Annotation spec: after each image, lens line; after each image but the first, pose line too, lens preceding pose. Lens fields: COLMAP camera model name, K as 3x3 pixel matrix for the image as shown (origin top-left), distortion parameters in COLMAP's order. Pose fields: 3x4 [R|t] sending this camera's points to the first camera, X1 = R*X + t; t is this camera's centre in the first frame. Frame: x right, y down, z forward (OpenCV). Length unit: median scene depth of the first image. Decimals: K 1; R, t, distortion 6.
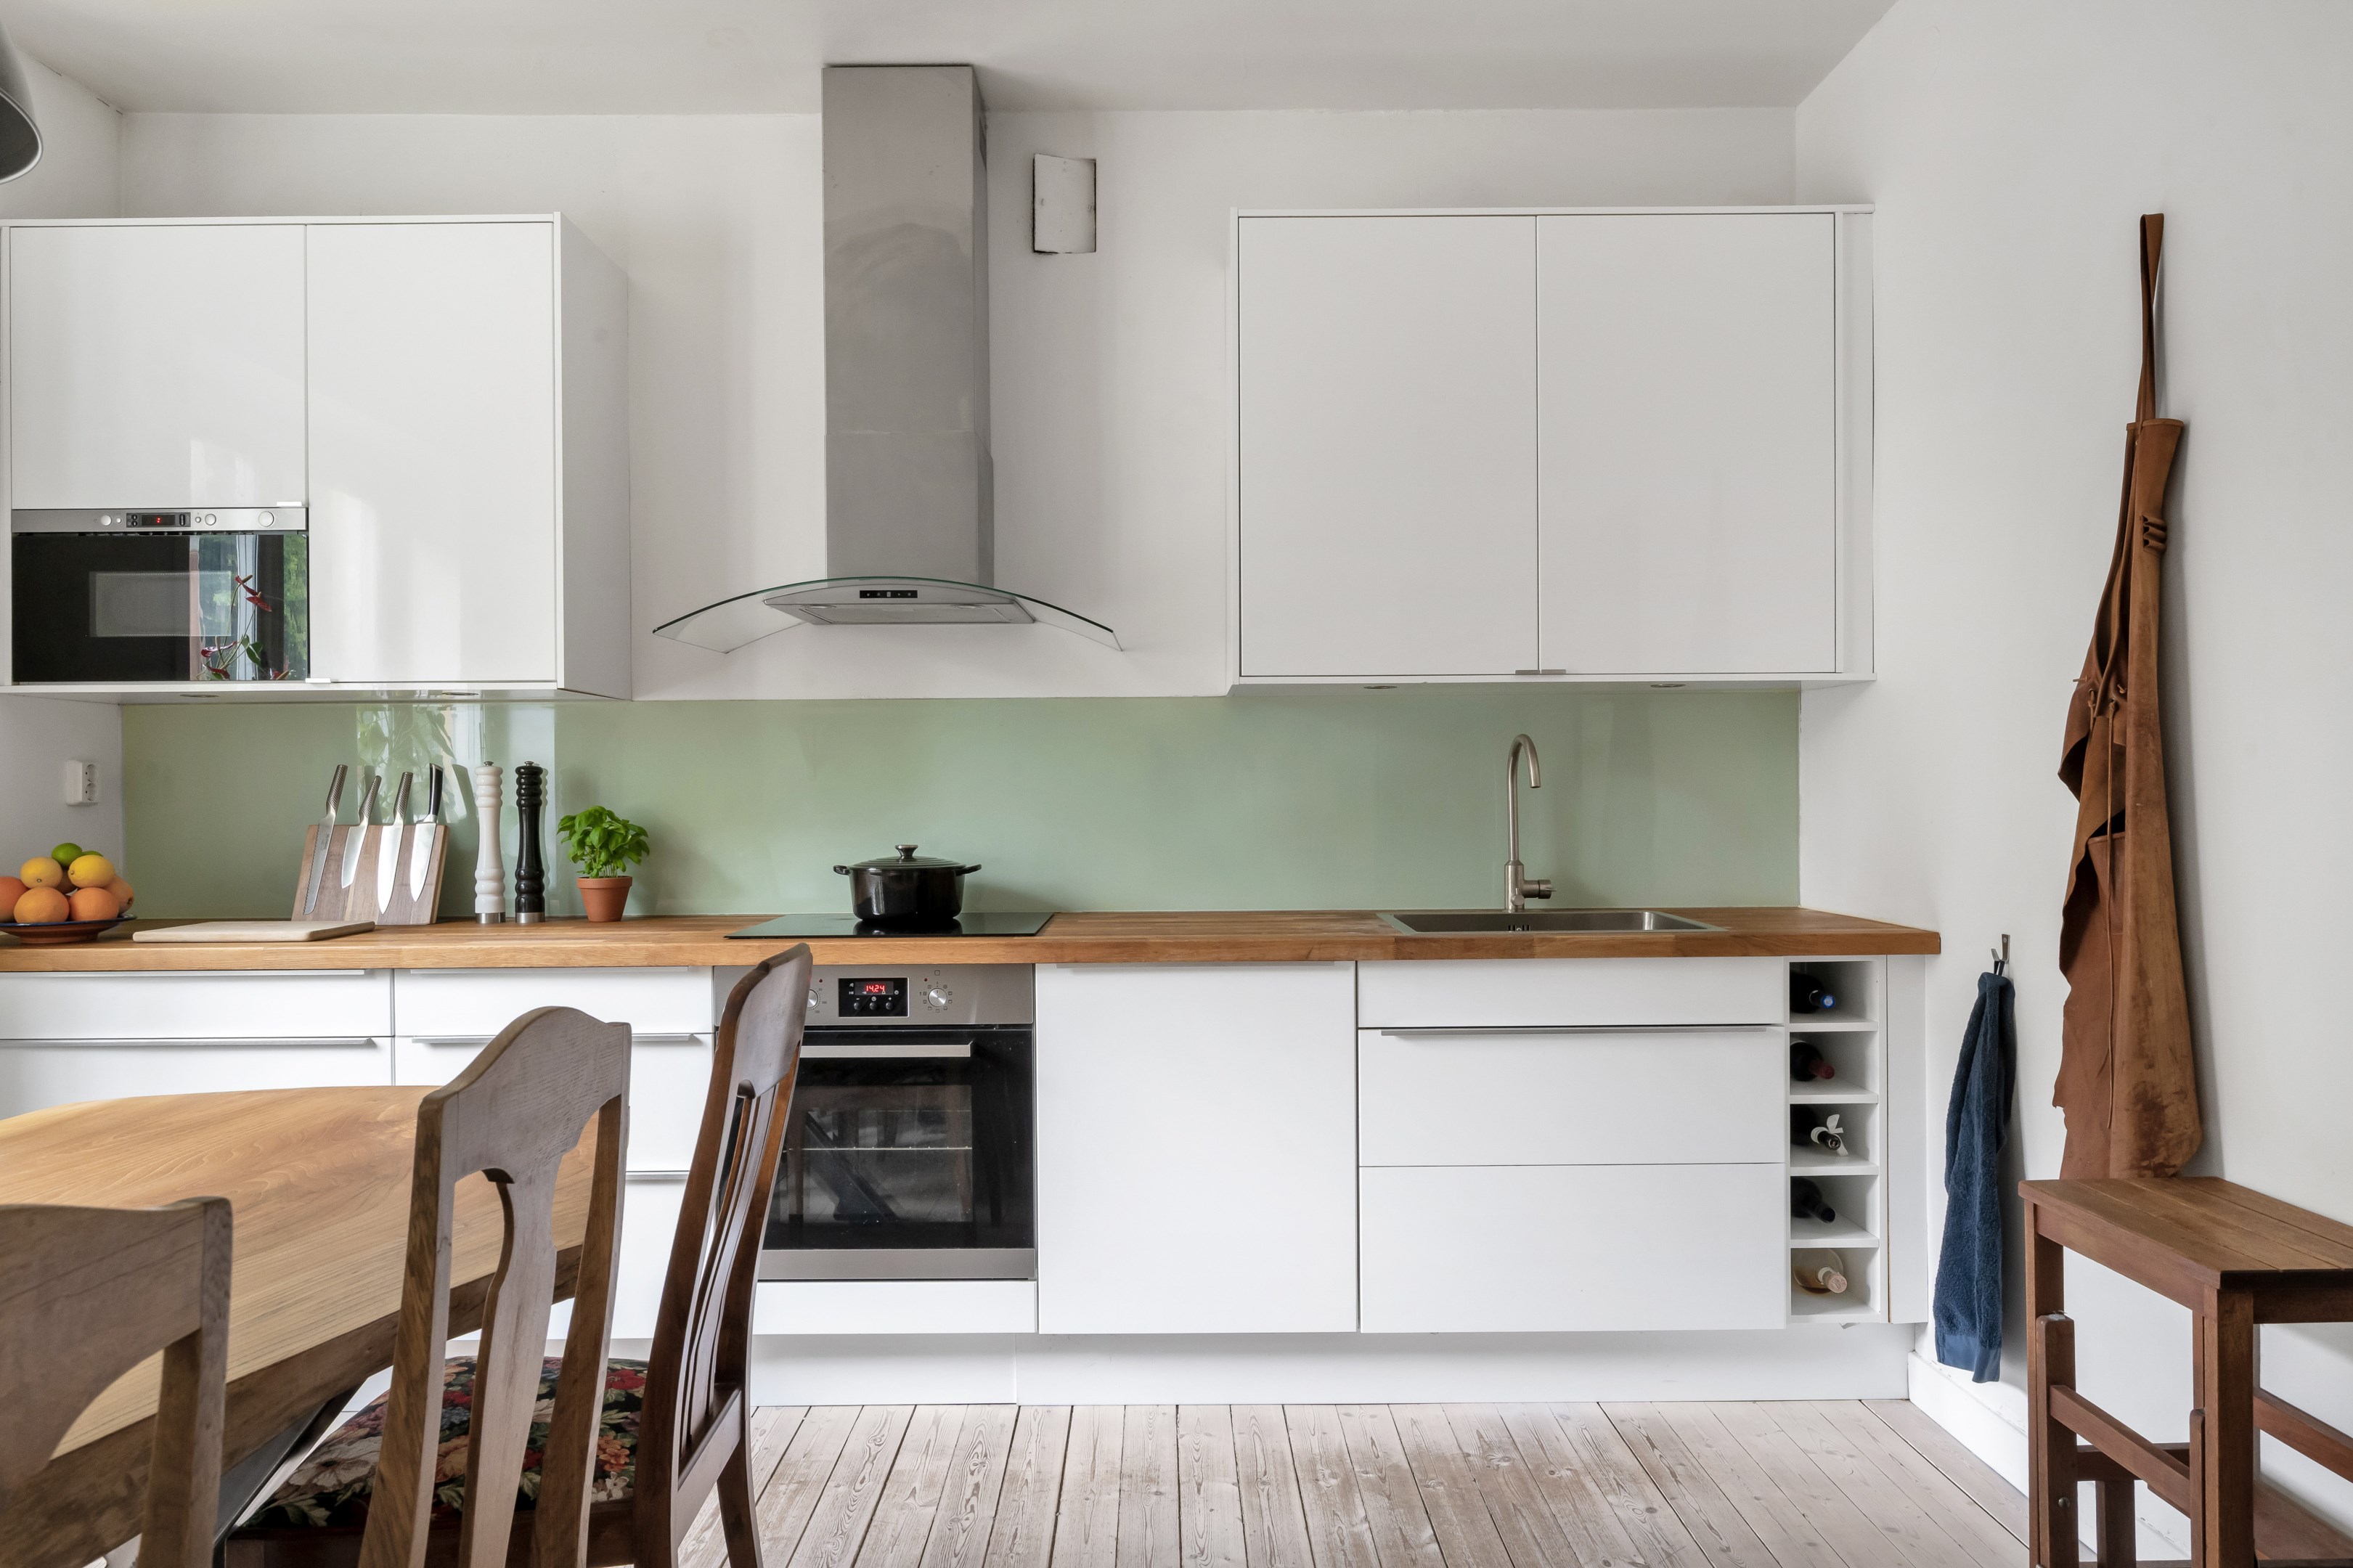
lens RADIAL K [[1580.7, 0, 1175.5], [0, 1580.7, 795.0], [0, 0, 1]] dist [-0.010010, 0.001817]
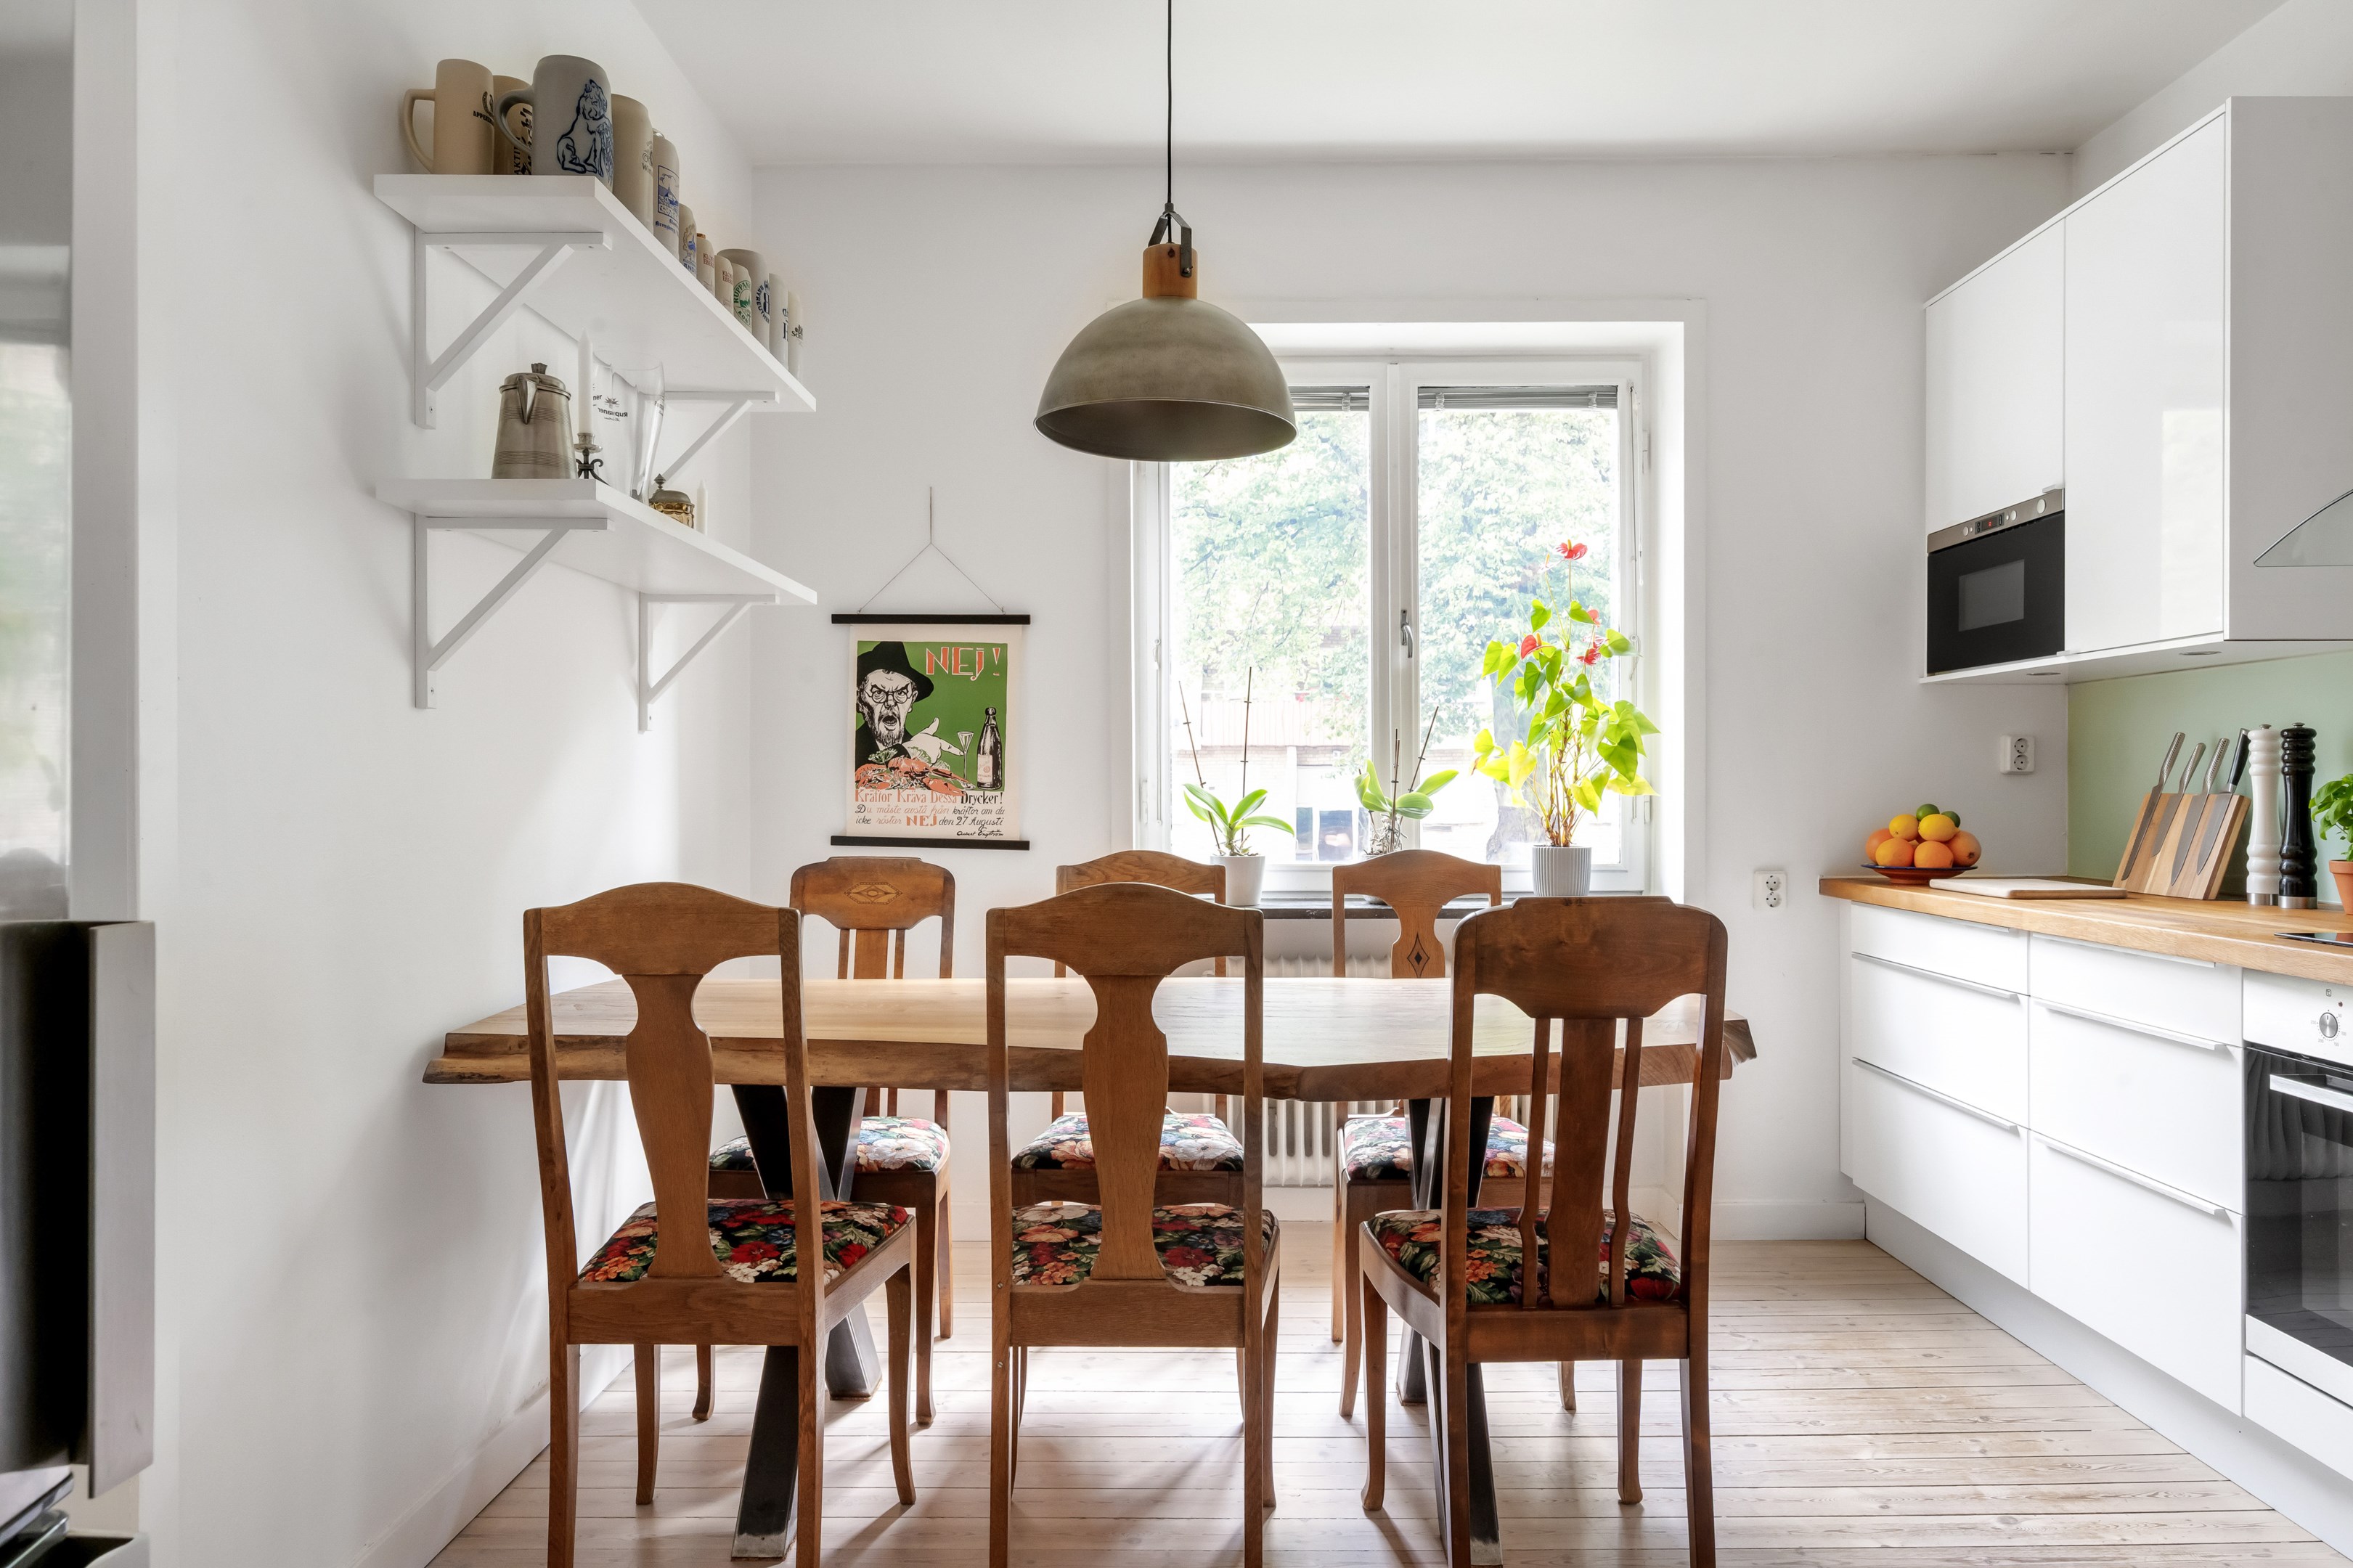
lens RADIAL K [[1531.9, 0, 1179.3], [0, 1531.9, 797.3], [0, 0, 1]] dist [-0.001365, -0.001275]
pose [[-0.017759, 0.014356, -0.999739, 0.478966], [-0.000885, 0.999896, 0.014374, 0.008734], [0.999842, 0.001140, -0.017745, 0.429871]]
